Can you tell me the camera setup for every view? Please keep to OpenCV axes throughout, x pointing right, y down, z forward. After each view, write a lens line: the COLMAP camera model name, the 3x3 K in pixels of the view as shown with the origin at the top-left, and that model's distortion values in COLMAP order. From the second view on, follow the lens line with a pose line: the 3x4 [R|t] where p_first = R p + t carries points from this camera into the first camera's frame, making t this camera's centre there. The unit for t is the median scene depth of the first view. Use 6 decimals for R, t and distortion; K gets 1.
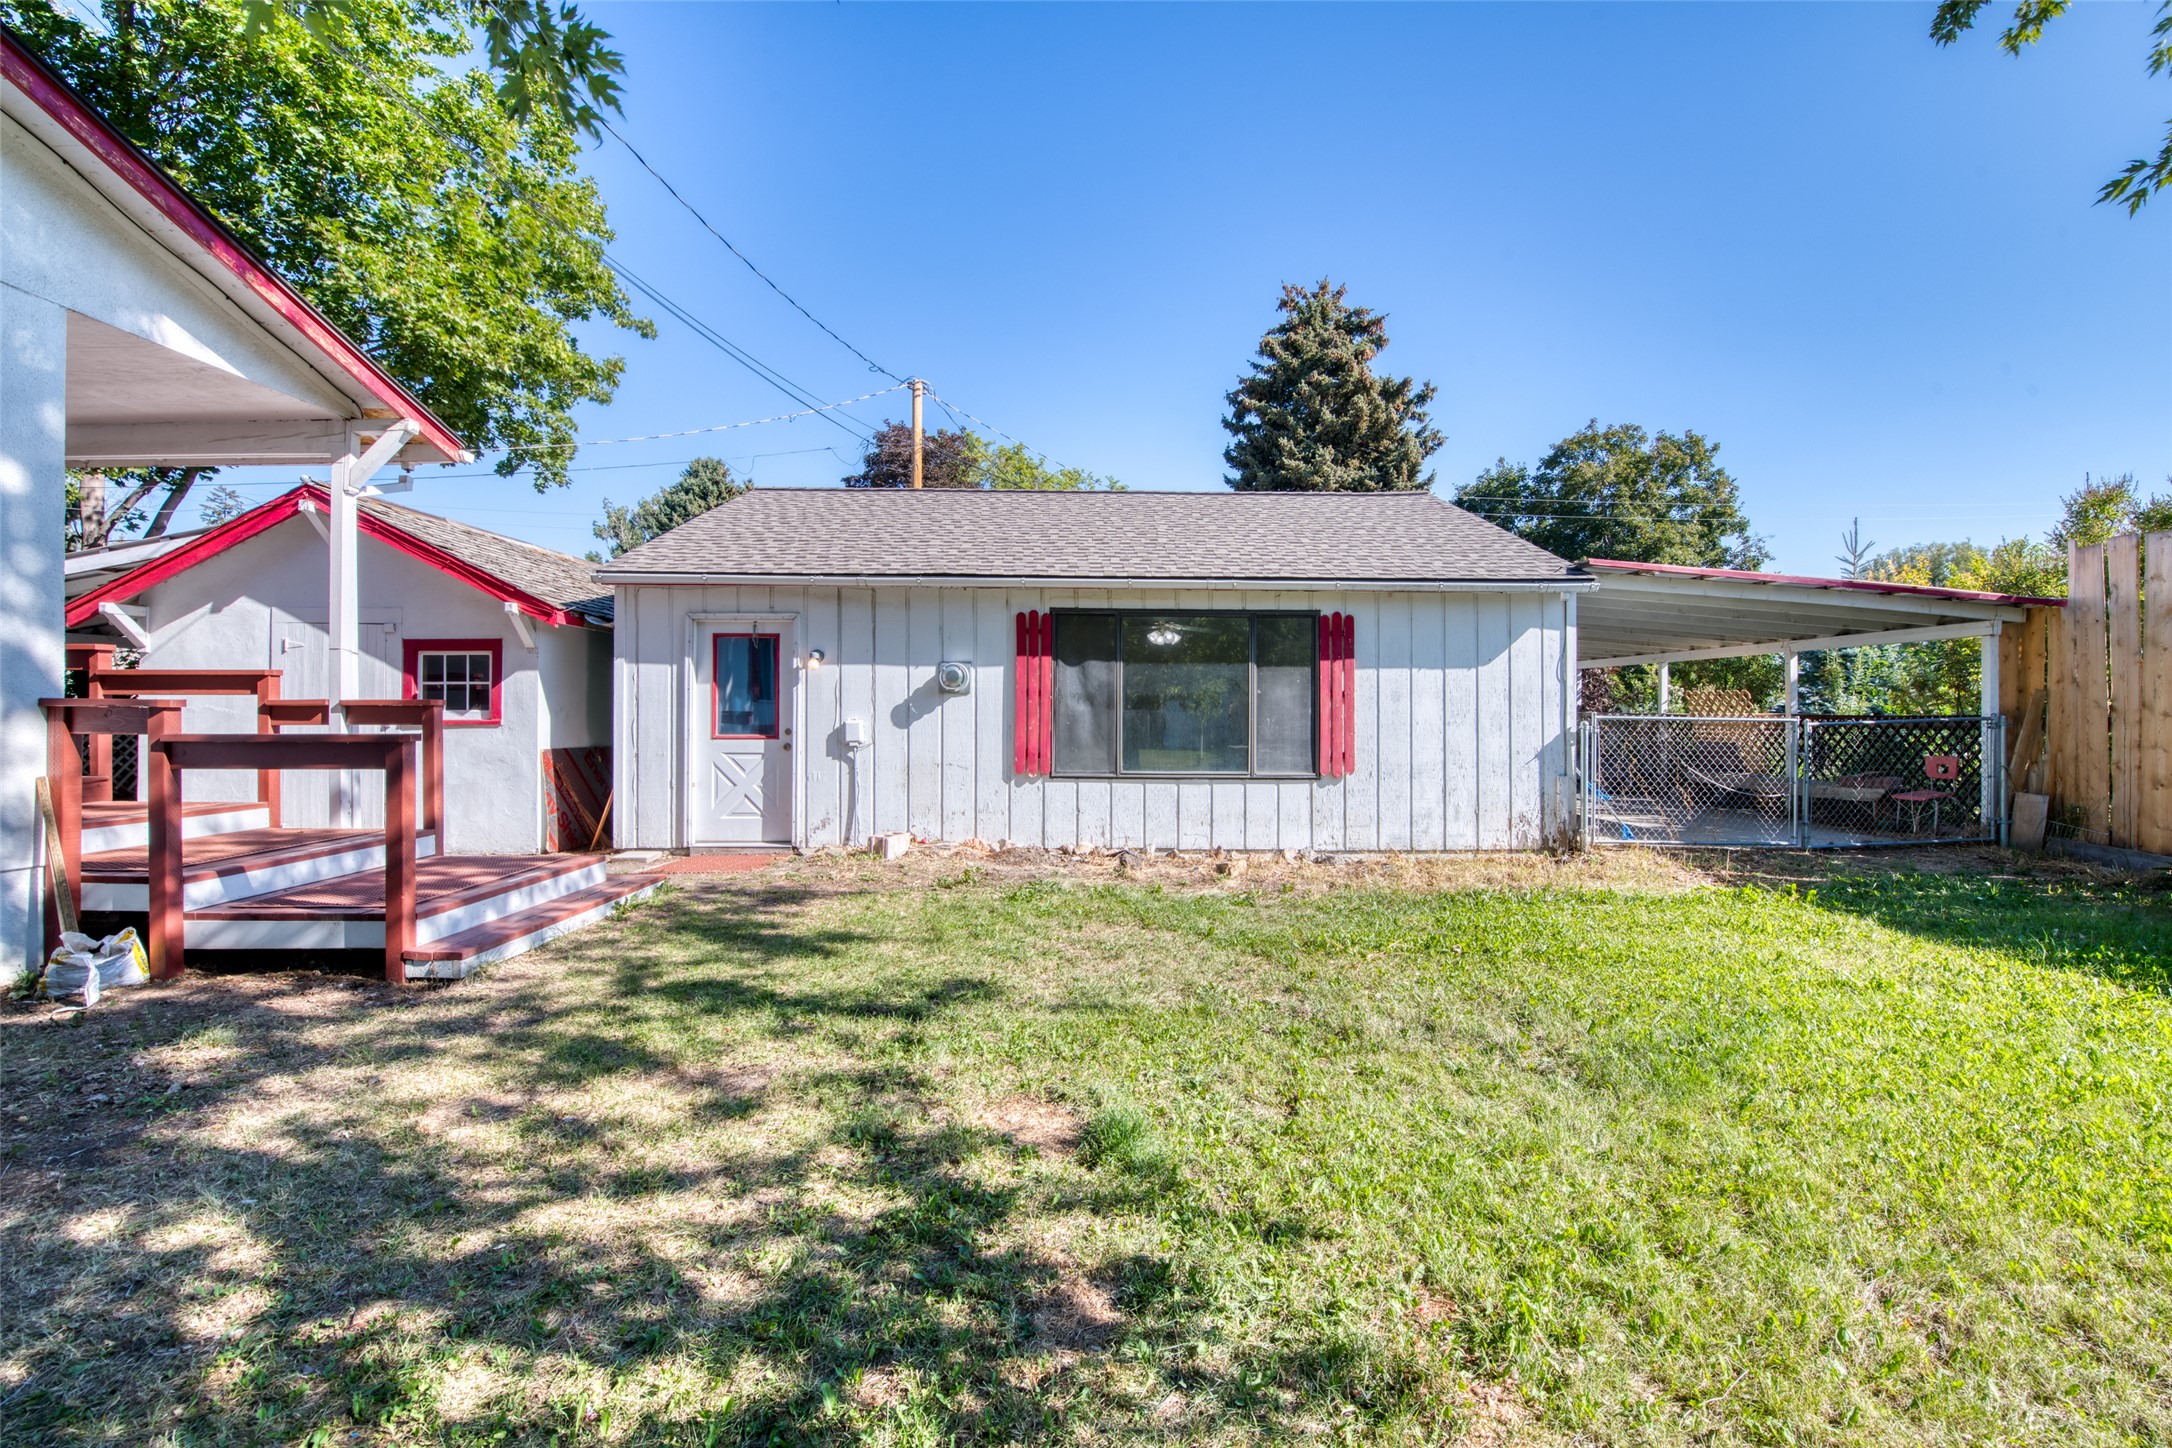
lens RADIAL K [[884.5, 0, 1086.5], [0, 884.5, 715.4], [0, 0, 1]] dist [-0.002769, -0.000215]
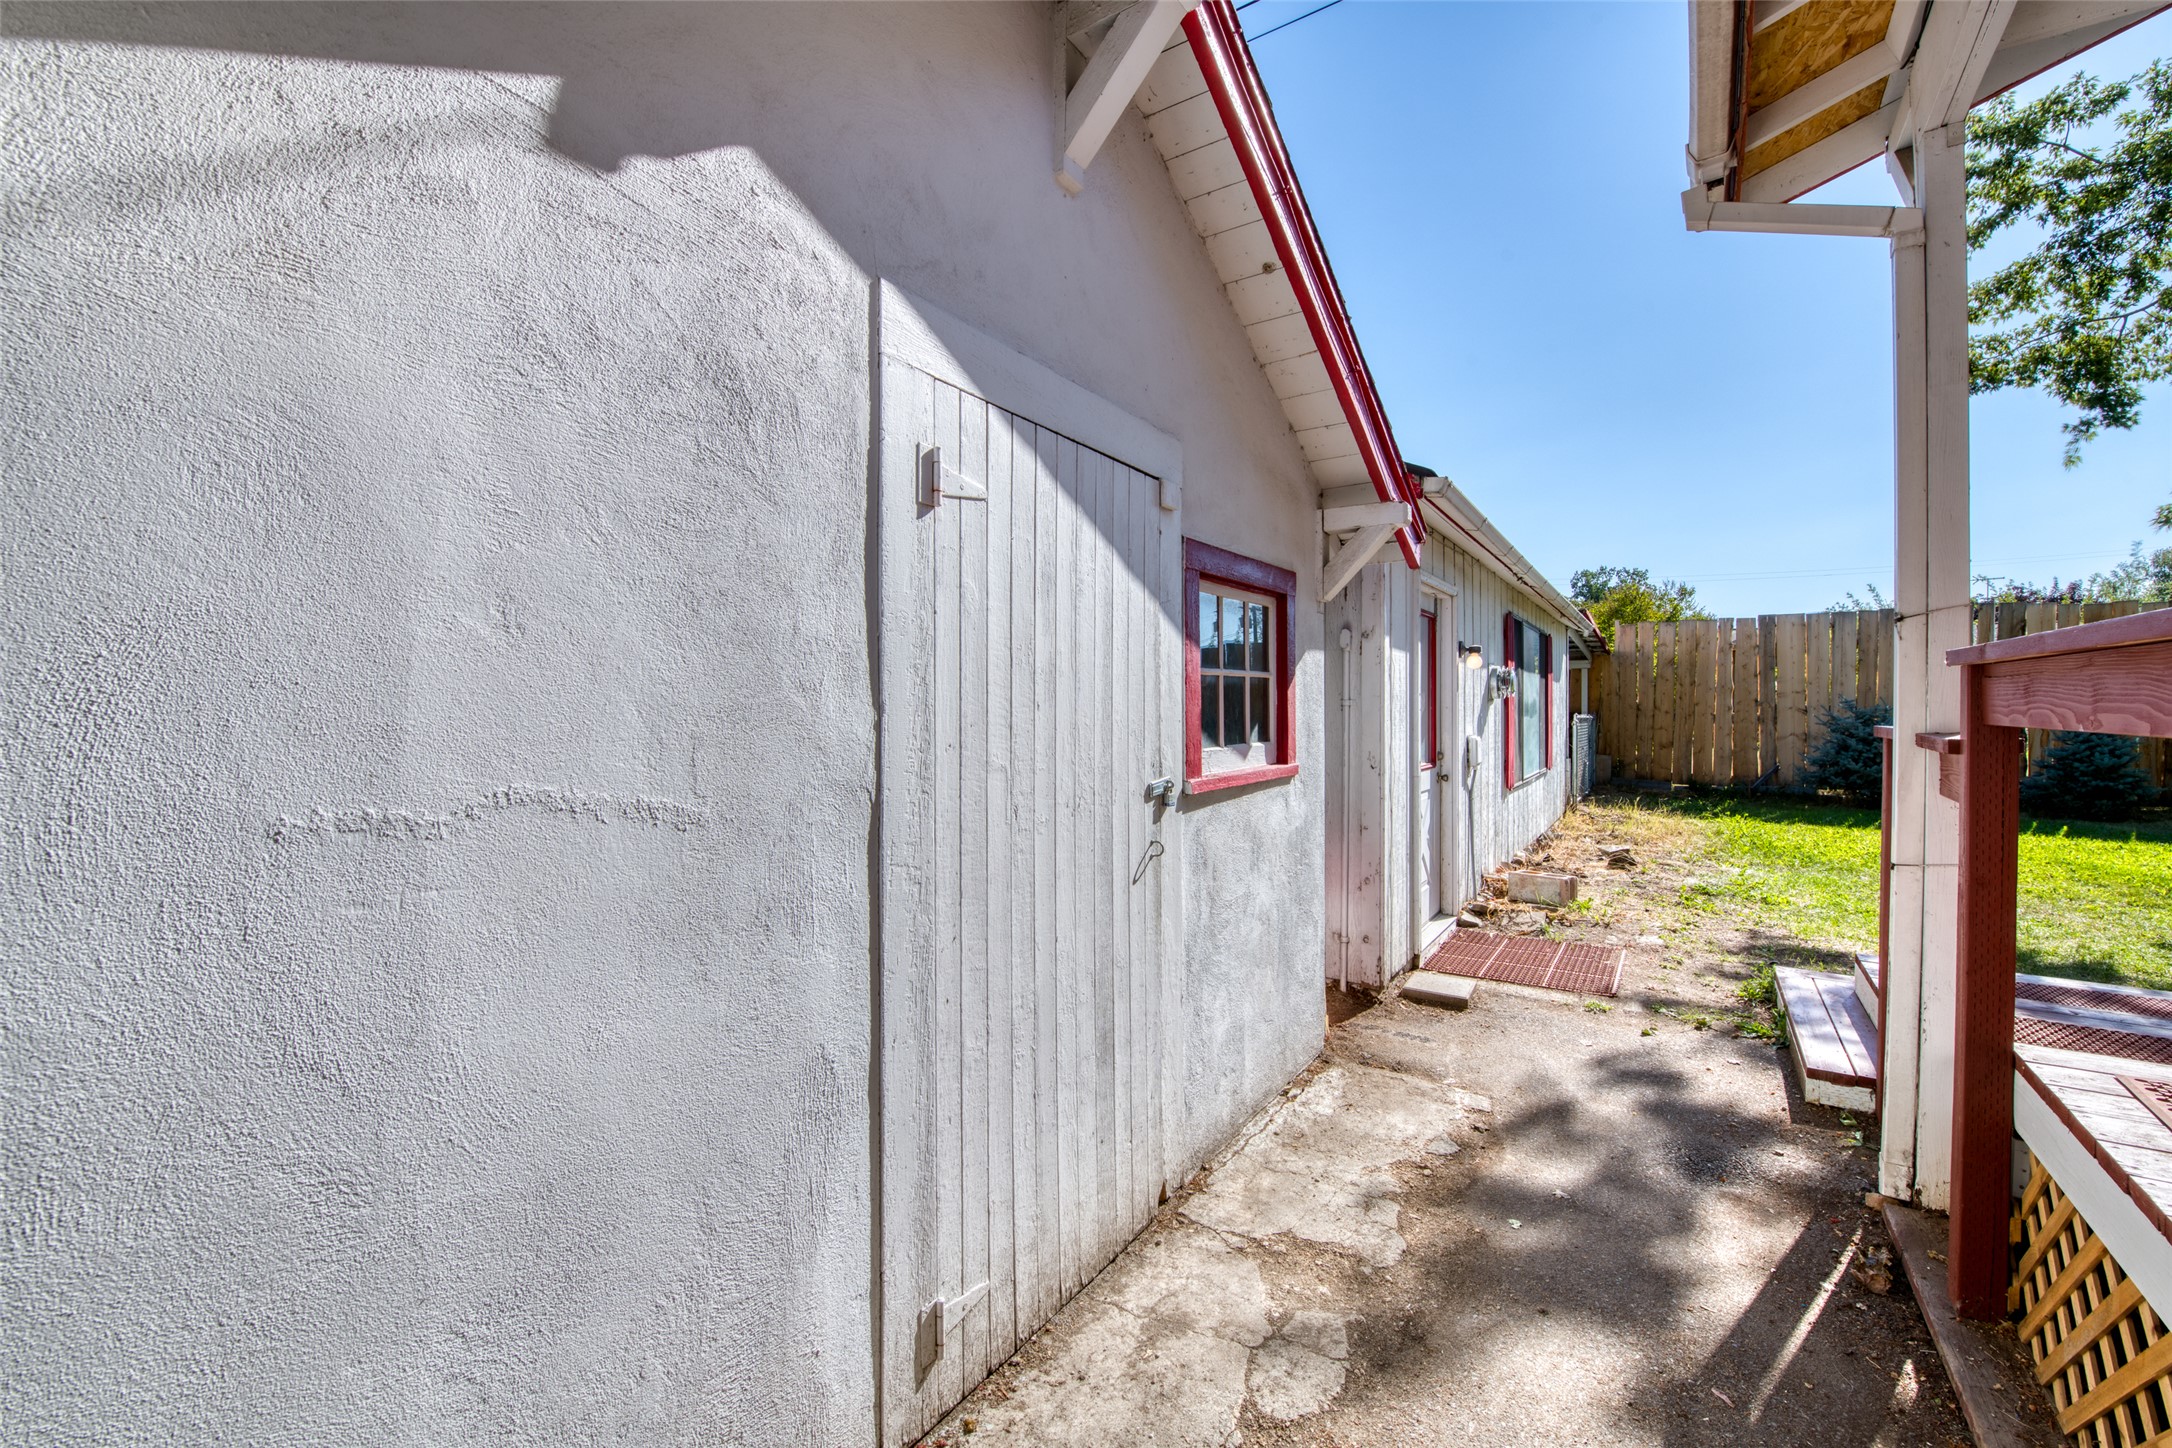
lens RADIAL K [[884.5, 0, 1086.9], [0, 884.5, 716.6], [0, 0, 1]] dist [-0.002769, -0.000215]
pose [[0.550313, -0.013573, 0.834848, -1.067122], [0.003079, 0.999894, 0.014227, -0.024368], [-0.834953, -0.005259, 0.550296, 0.846797]]
